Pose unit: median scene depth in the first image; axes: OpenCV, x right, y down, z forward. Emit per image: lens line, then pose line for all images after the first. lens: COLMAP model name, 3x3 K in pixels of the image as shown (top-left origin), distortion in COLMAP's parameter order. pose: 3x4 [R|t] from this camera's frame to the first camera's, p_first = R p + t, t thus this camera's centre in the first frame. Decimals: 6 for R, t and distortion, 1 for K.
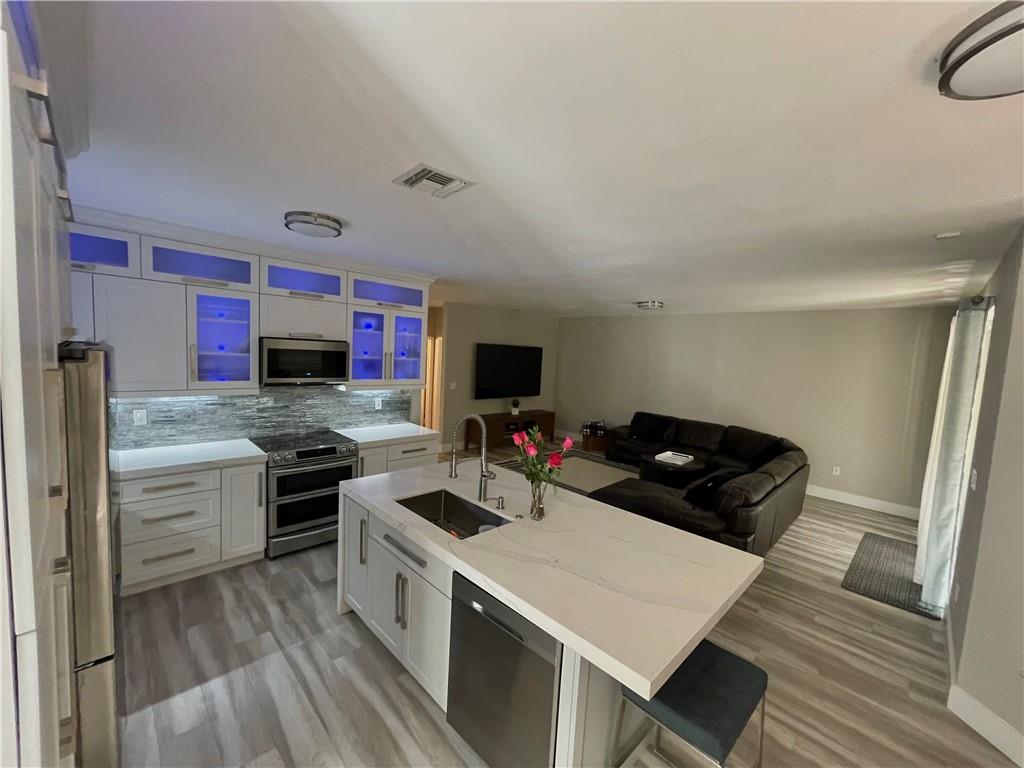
lens RADIAL K [[407.9, 0, 506.3], [0, 407.9, 384.9], [0, 0, 1]] dist [-0.000725, -0.000302]
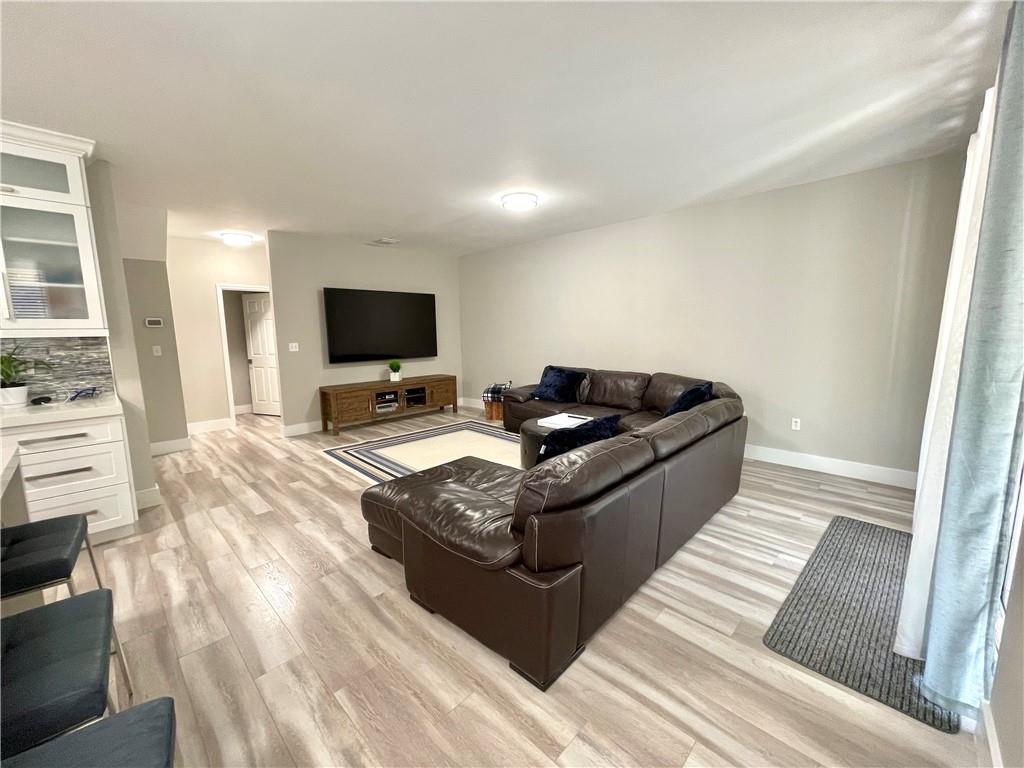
lens RADIAL K [[413.9, 0, 505.8], [0, 413.9, 386.7], [0, 0, 1]] dist [0.000600, -0.000171]
pose [[0.997663, -0.067882, 0.007768, 0.416560], [0.067319, 0.996036, 0.058146, 0.096541], [-0.011685, -0.057487, 0.998278, 0.409104]]
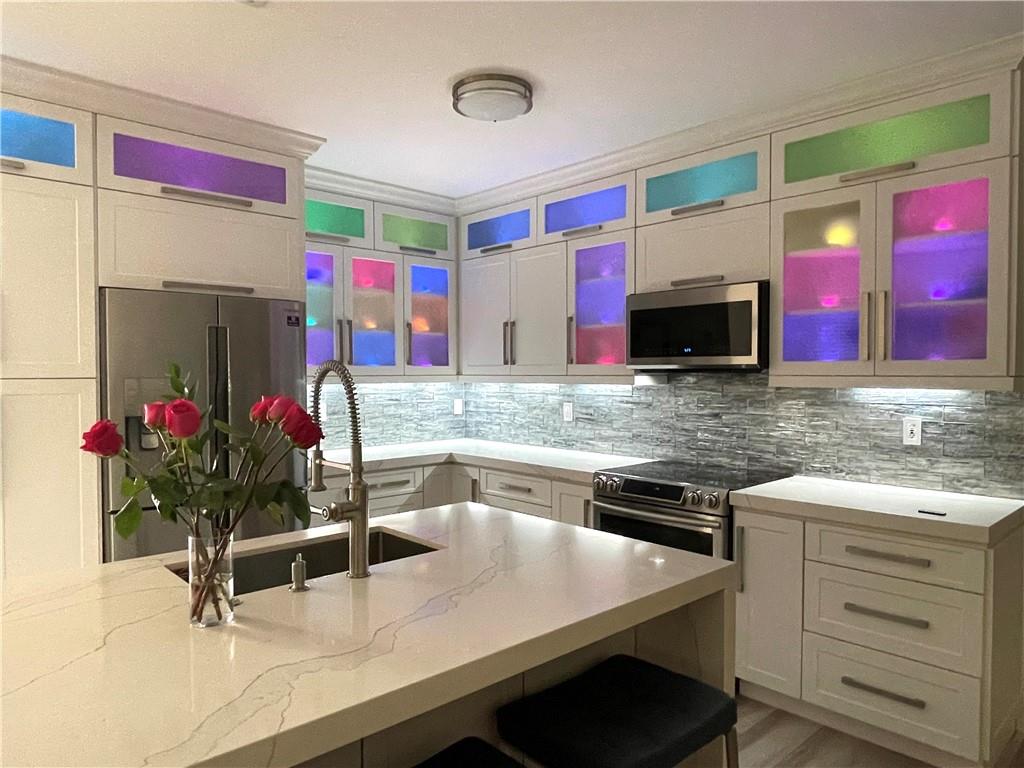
lens RADIAL K [[673.5, 0, 497.2], [0, 673.5, 384.5], [0, 0, 1]] dist [0.003629, 0.001799]
pose [[-0.027716, -0.033870, -0.999042, 0.369176], [-0.082698, 0.996077, -0.031475, 0.060182], [0.996189, 0.081747, -0.030409, 0.672064]]
